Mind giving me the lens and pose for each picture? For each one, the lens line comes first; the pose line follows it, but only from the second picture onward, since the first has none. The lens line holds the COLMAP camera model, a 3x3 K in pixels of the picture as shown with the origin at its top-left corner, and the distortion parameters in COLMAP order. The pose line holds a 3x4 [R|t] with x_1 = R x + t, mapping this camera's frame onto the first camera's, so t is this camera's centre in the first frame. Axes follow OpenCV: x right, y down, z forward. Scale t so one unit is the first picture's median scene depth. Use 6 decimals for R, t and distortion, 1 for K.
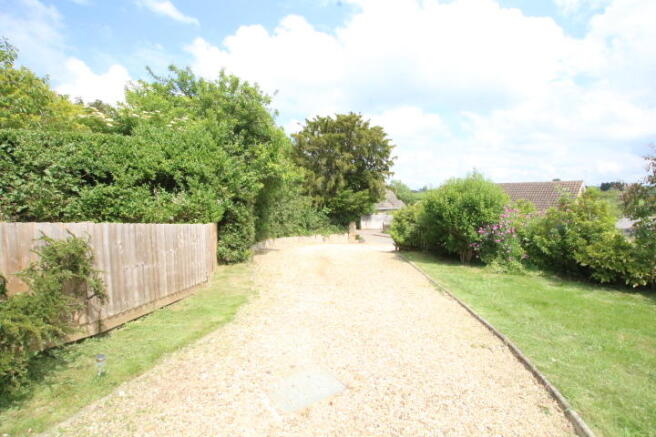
lens RADIAL K [[303.7, 0, 328.6], [0, 303.7, 217.7], [0, 0, 1]] dist [-0.025189, -0.000121]
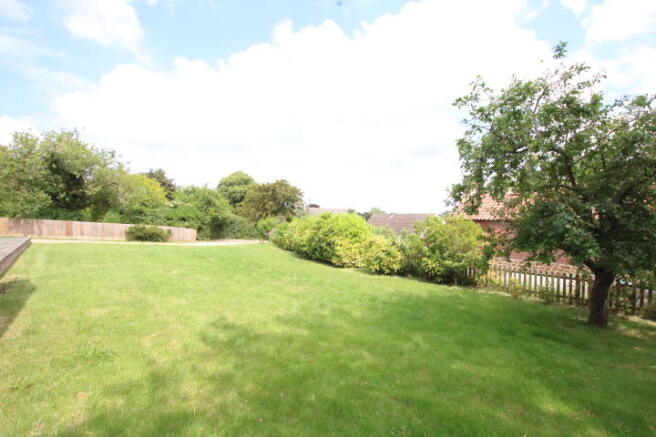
lens RADIAL K [[303.7, 0, 328.9], [0, 303.7, 219.4], [0, 0, 1]] dist [-0.025189, -0.000121]
pose [[0.994715, 0.017685, -0.101139, 1.640867], [-0.024431, 0.997531, -0.065848, 0.098803], [0.099724, 0.067971, 0.992691, -2.576538]]
